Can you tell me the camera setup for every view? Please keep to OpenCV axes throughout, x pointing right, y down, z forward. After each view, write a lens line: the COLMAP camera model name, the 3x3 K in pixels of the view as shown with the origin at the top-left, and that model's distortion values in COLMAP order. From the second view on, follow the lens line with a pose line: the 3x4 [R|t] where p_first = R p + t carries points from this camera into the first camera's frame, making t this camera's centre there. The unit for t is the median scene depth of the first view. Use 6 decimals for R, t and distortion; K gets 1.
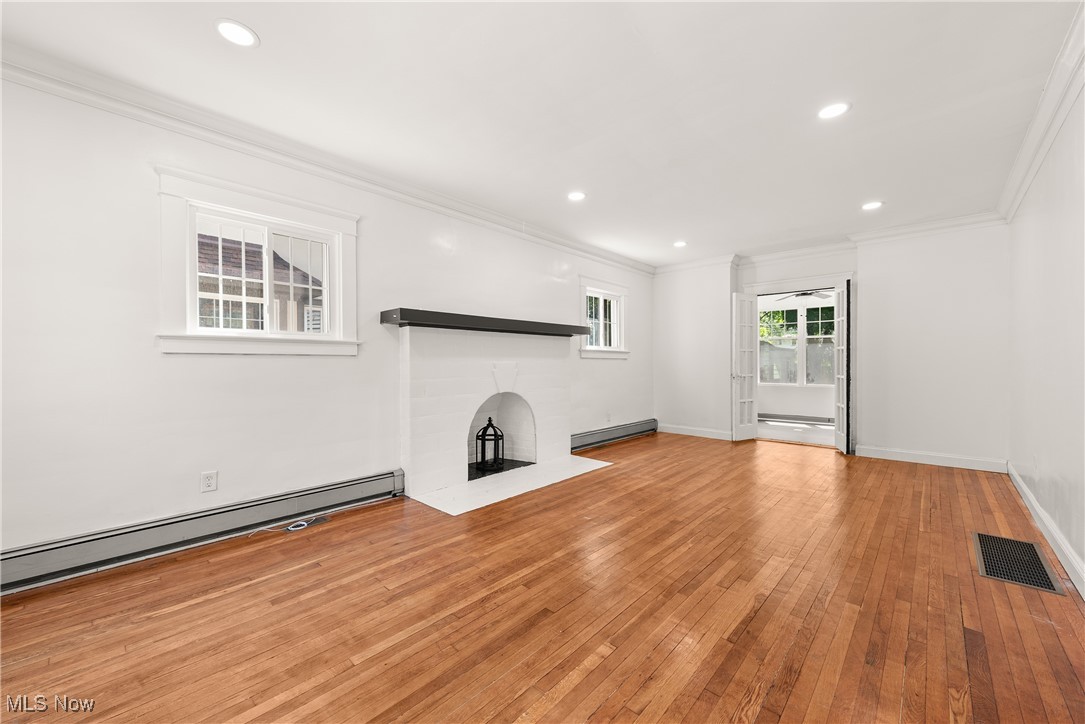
lens RADIAL K [[425.9, 0, 541.7], [0, 425.9, 365.2], [0, 0, 1]] dist [0.003867, 0.000152]
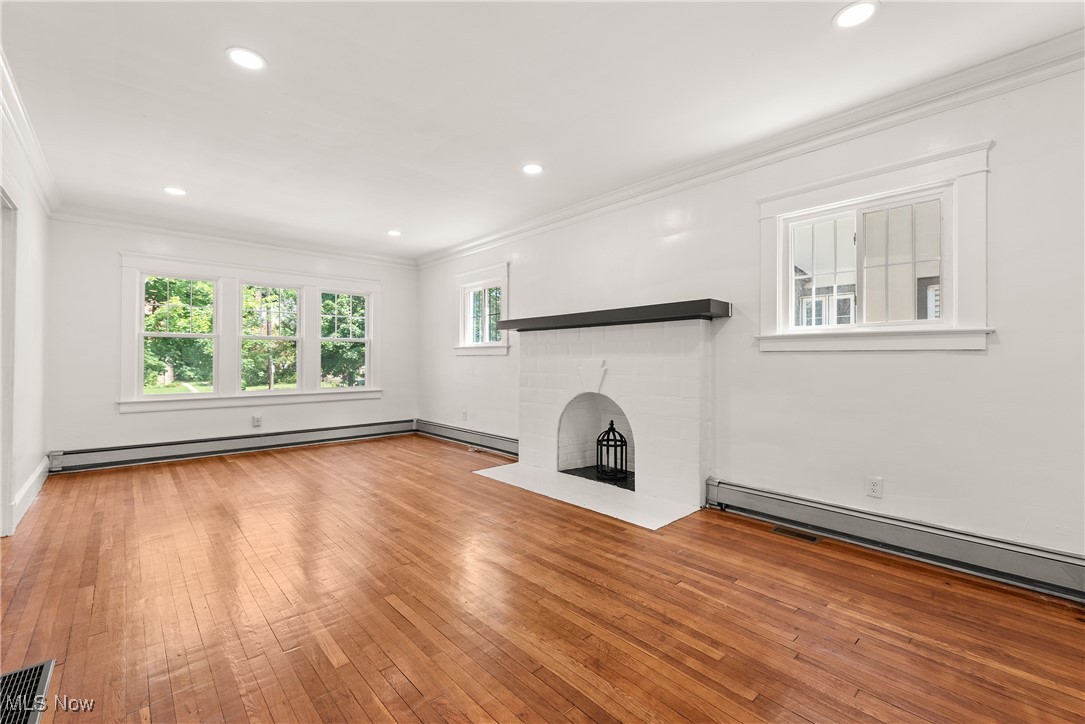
lens RADIAL K [[464.4, 0, 542.0], [0, 464.4, 358.7], [0, 0, 1]] dist [-0.001801, -0.000058]
pose [[-0.098019, -0.002739, -0.995181, 0.880234], [-0.007629, 0.999969, -0.002001, -0.005509], [0.995155, 0.007396, -0.098037, 0.962362]]
